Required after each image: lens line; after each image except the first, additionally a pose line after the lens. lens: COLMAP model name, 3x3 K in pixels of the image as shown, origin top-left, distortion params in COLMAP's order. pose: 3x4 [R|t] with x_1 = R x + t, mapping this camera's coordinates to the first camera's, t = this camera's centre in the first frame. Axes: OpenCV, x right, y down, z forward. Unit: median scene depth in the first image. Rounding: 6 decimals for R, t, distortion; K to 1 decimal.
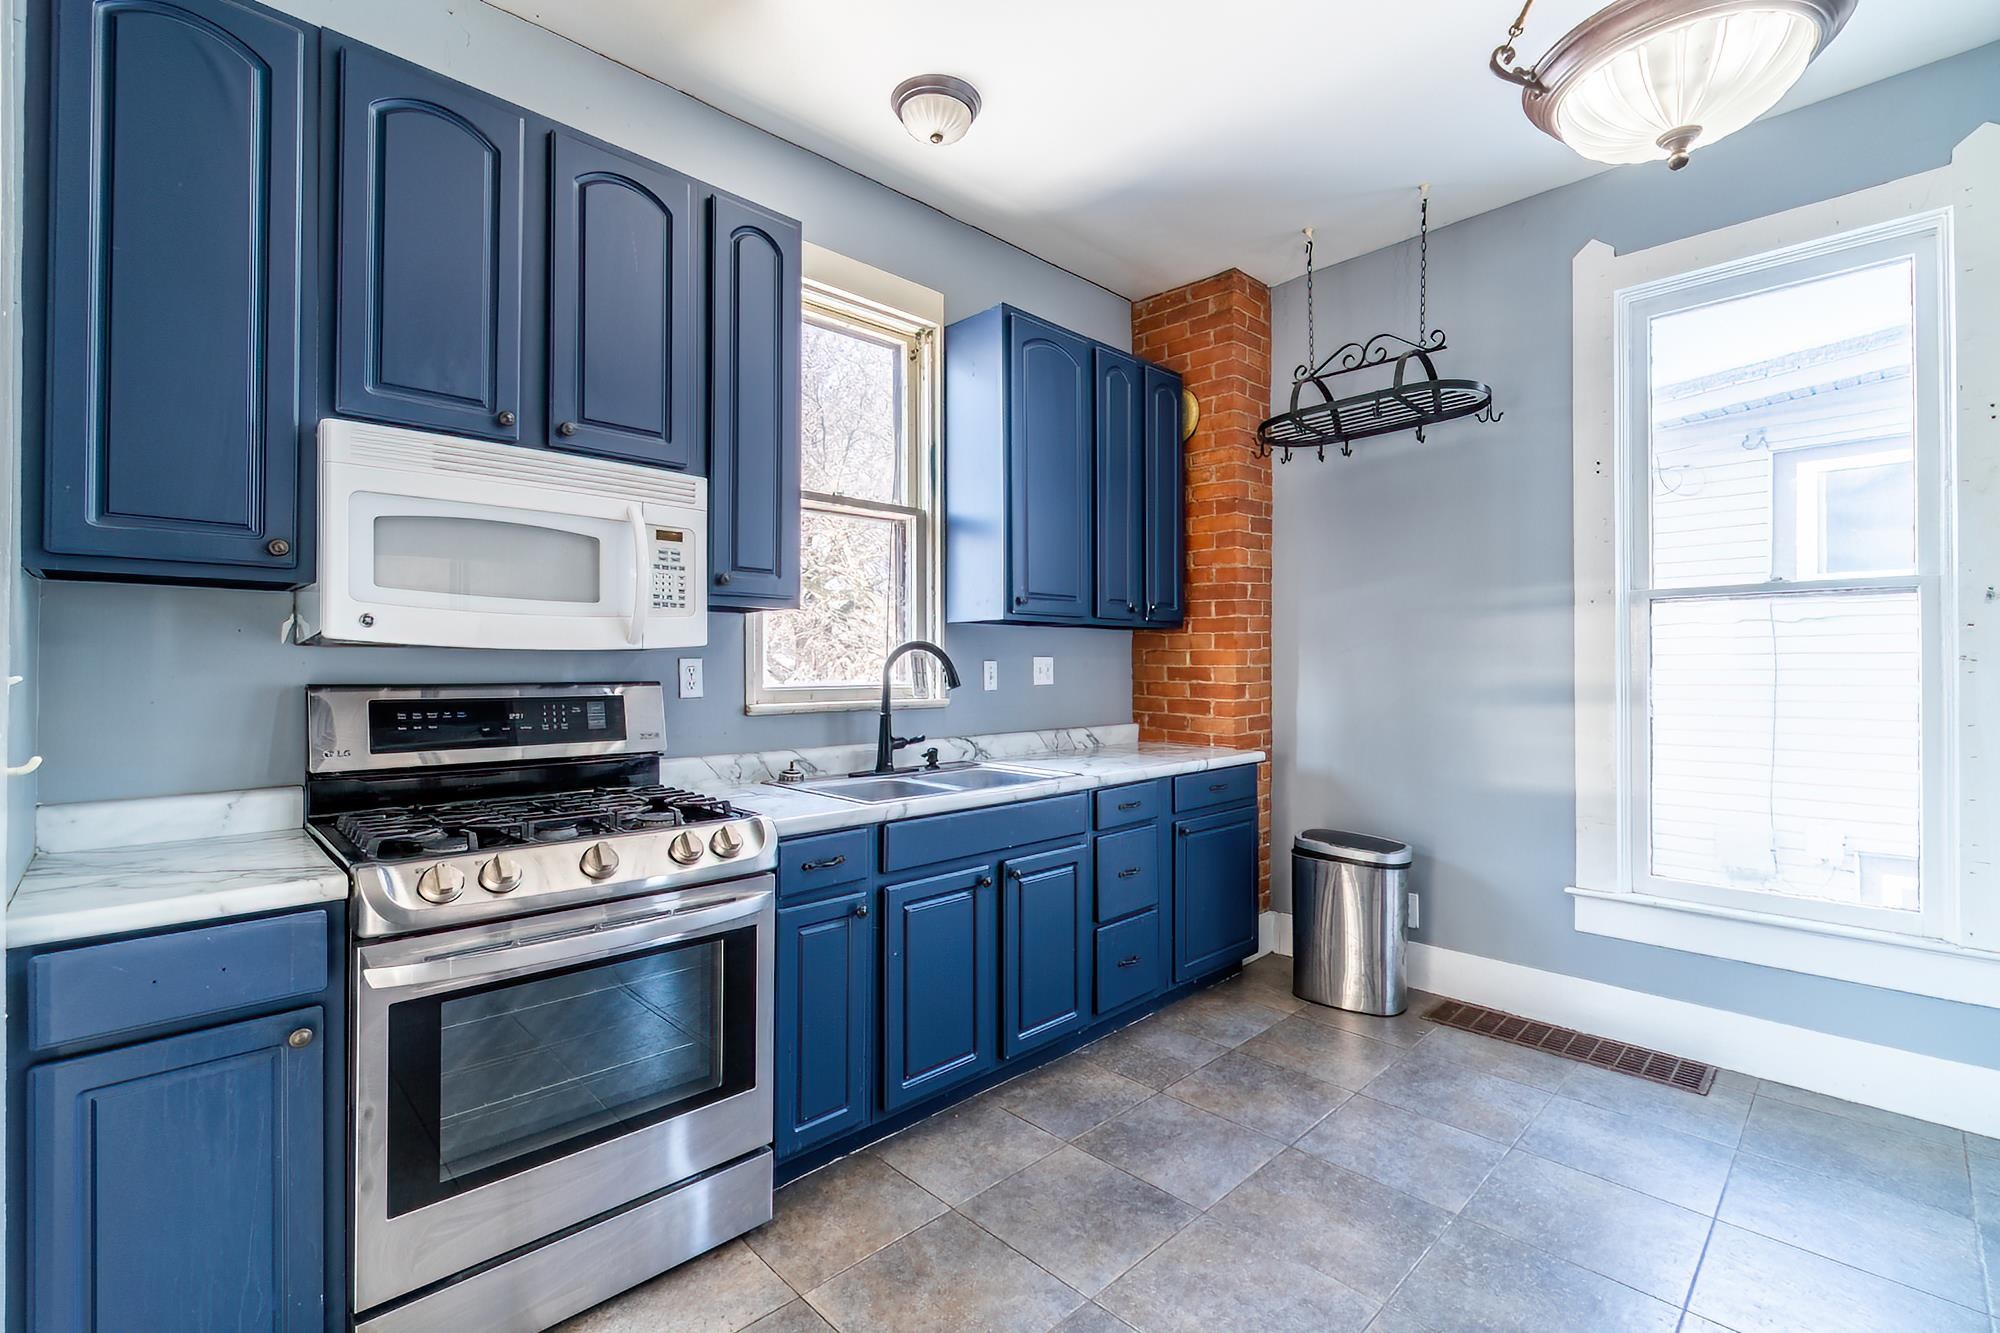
lens RADIAL K [[875.3, 0, 970.0], [0, 875.3, 660.6], [0, 0, 1]] dist [-0.009404, 0.000923]
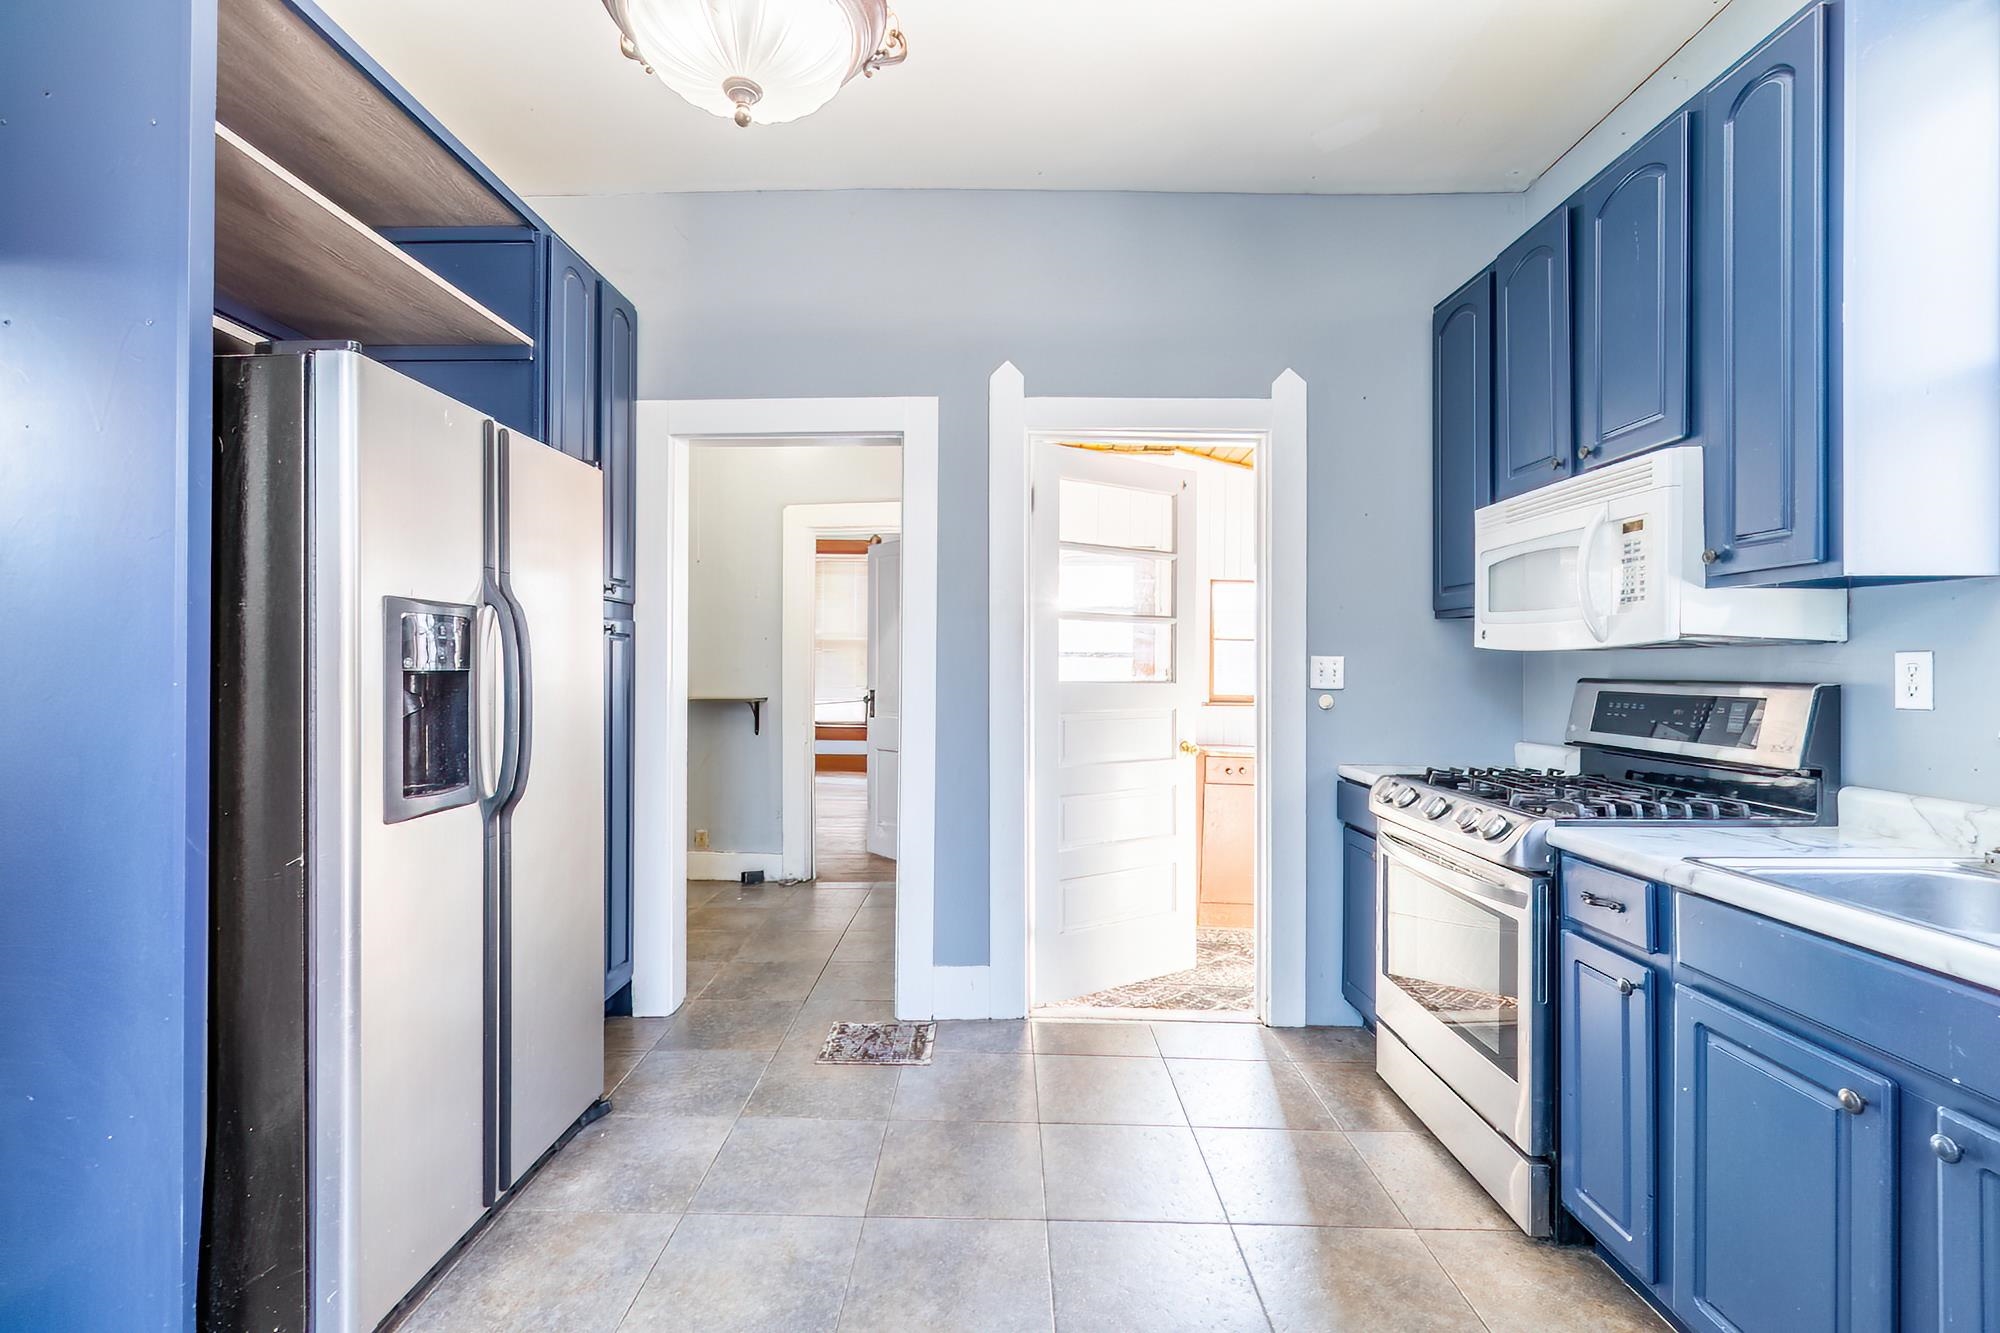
lens RADIAL K [[875.3, 0, 992.0], [0, 875.3, 656.9], [0, 0, 1]] dist [-0.009404, 0.000923]
pose [[-0.688434, -0.010251, -0.725227, 0.595092], [0.000870, 0.999888, -0.014960, 0.009209], [0.725298, -0.010930, -0.688348, 0.829882]]
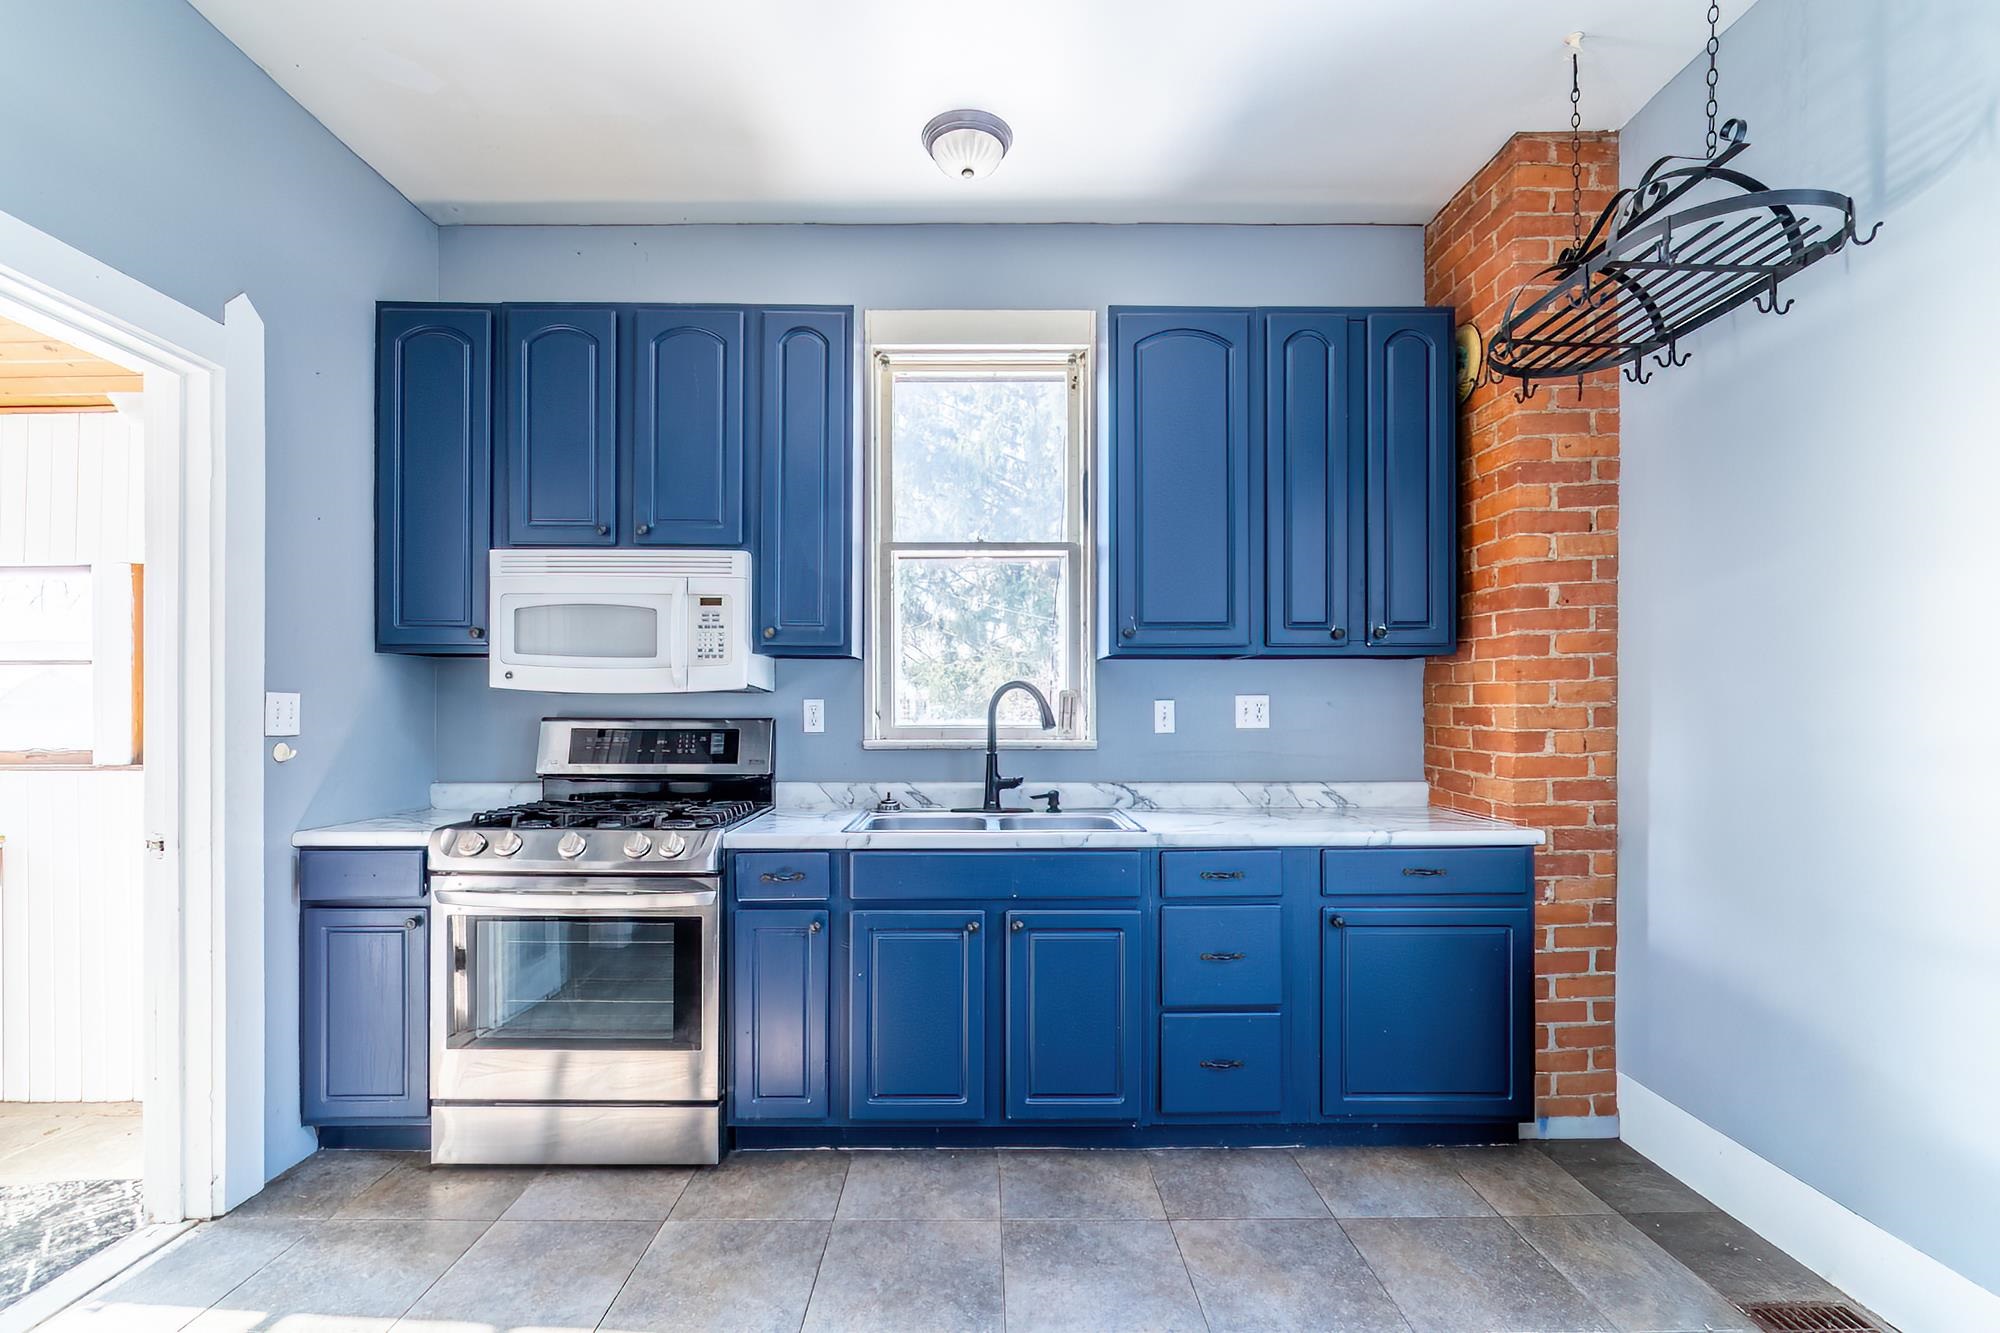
lens RADIAL K [[875.3, 0, 972.0], [0, 875.3, 712.6], [0, 0, 1]] dist [-0.009404, 0.000923]
pose [[0.732469, 0.002090, -0.680797, 0.569703], [0.003569, 0.999970, 0.006909, 0.006923], [0.680791, -0.007490, 0.732439, 0.242410]]
